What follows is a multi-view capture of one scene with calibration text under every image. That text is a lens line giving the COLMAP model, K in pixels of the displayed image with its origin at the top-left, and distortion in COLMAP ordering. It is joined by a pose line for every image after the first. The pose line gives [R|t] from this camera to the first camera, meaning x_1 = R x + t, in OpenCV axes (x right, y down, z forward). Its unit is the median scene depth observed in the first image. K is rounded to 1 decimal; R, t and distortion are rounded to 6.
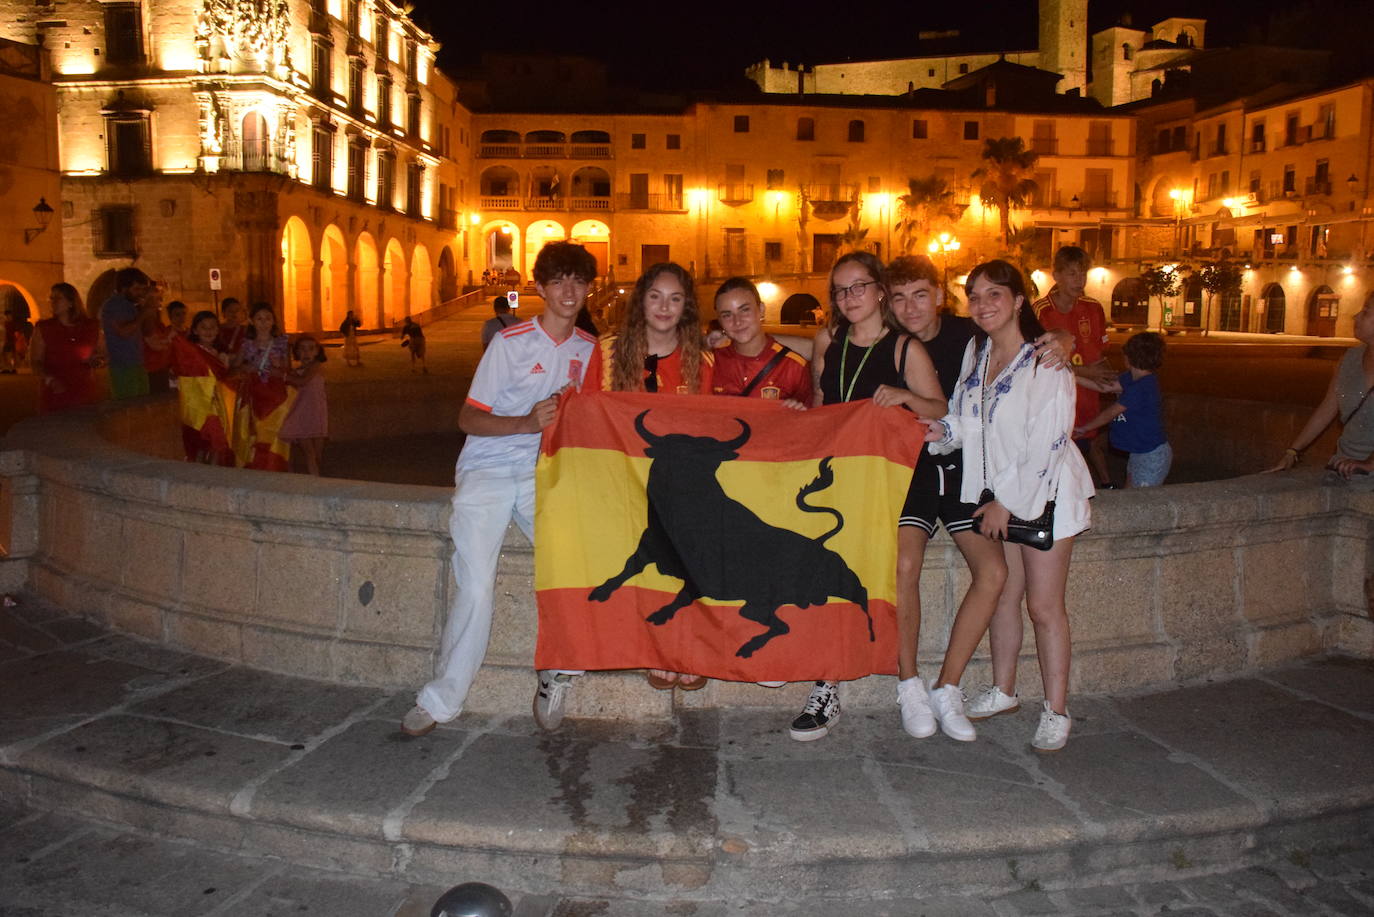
lens RADIAL K [[1171.8, 0, 687.0], [0, 1171.8, 458.5], [0, 0, 1]] dist [-0.138005, 0.166676]
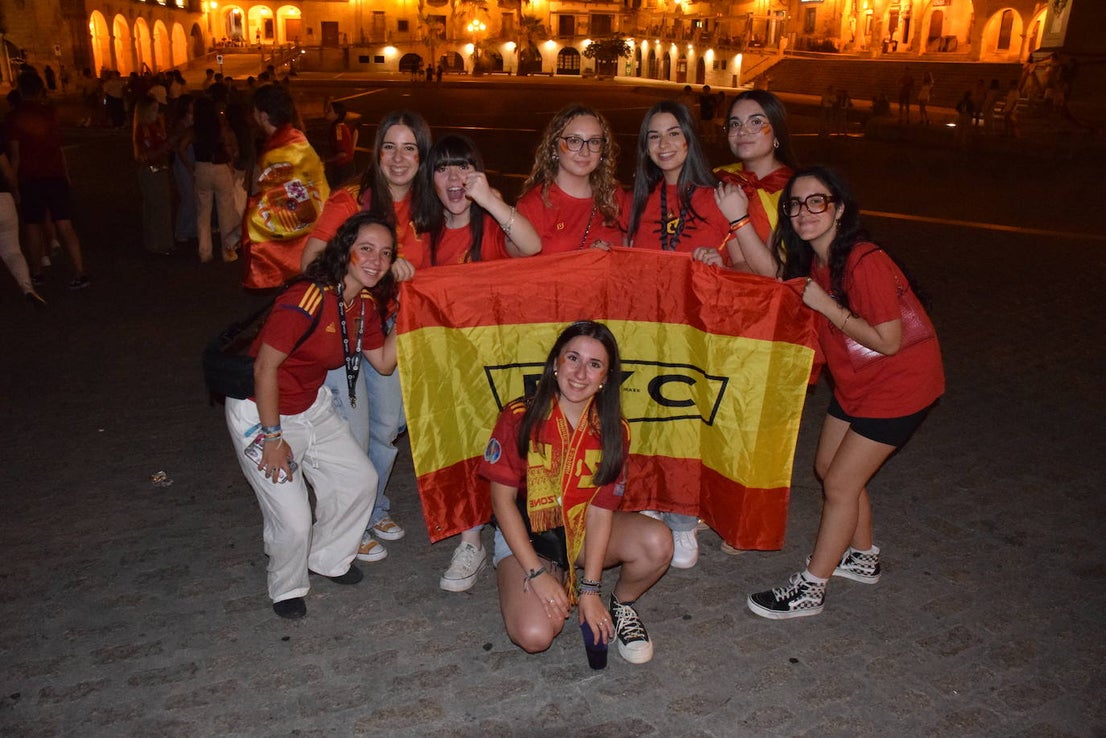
lens RADIAL K [[877.9, 0, 557.6], [0, 877.9, 374.4], [0, 0, 1]] dist [-0.163690, 0.132796]
pose [[0.989738, -0.027795, 0.140166, 0.187624], [-0.004392, 0.974520, 0.224257, 0.052271], [-0.142828, -0.222571, 0.964397, -0.525880]]
